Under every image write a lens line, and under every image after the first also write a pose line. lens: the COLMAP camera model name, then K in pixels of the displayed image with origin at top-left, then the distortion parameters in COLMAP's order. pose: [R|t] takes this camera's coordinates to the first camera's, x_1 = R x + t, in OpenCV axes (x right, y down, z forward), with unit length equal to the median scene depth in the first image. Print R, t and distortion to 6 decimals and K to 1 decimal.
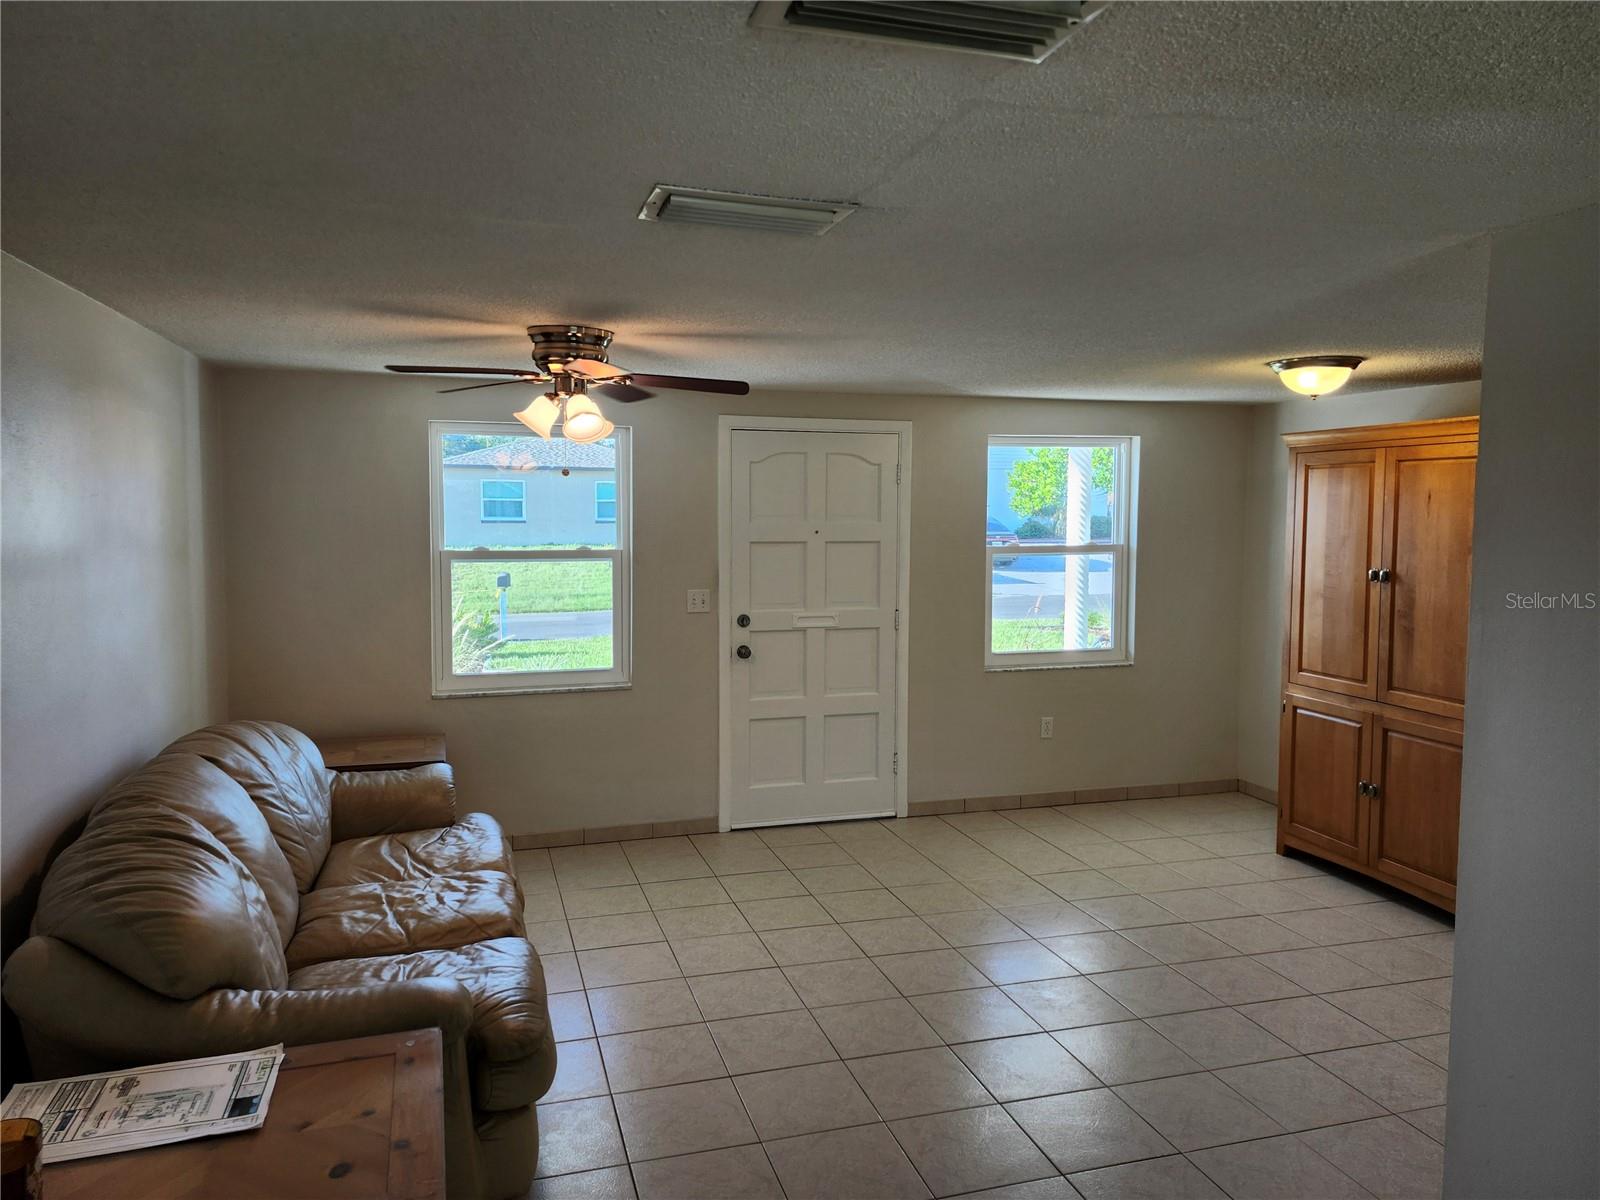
lens RADIAL K [[1072.0, 0, 777.5], [0, 1072.0, 566.7], [0, 0, 1]] dist [0.030689, -0.003042]
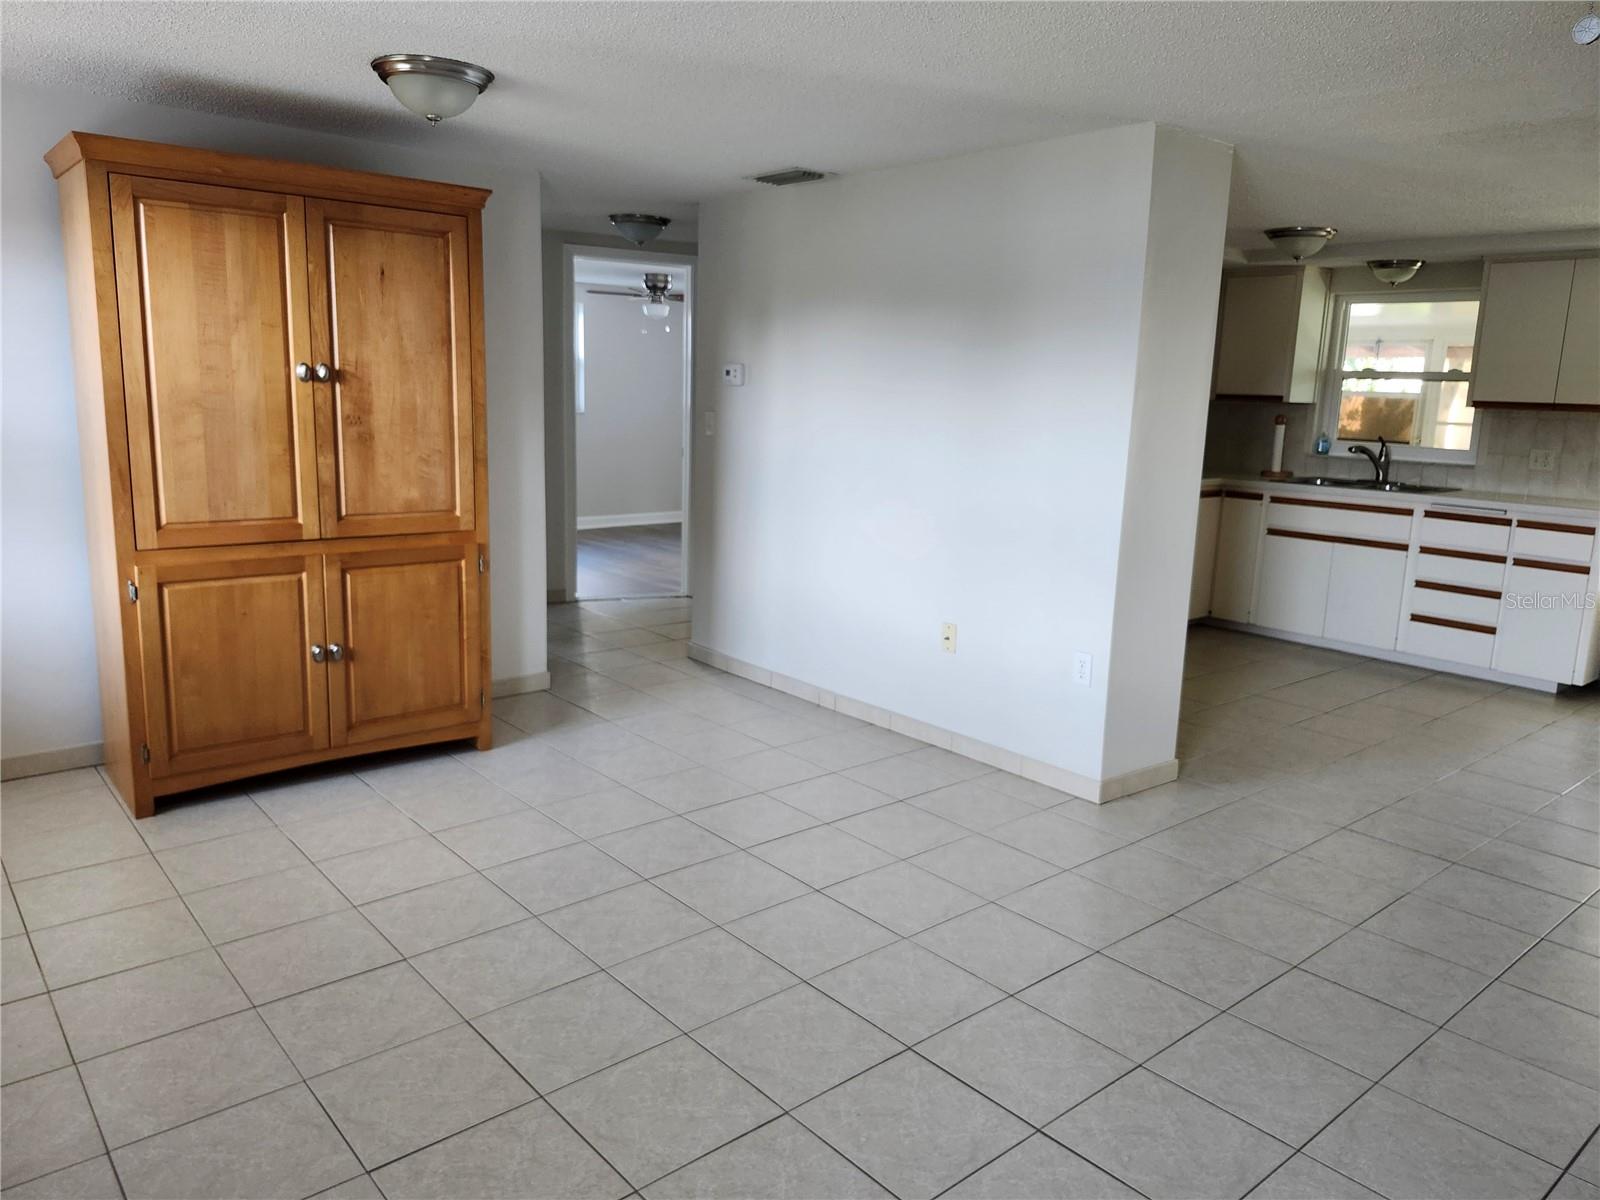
lens RADIAL K [[1098.2, 0, 800.5], [0, 1098.2, 607.9], [0, 0, 1]] dist [0.080309, -0.101218]
pose [[-0.408200, -0.197249, 0.891328, -0.299444], [0.013348, 0.974984, 0.221875, 0.000376], [-0.912795, 0.102467, -0.395355, 0.994882]]
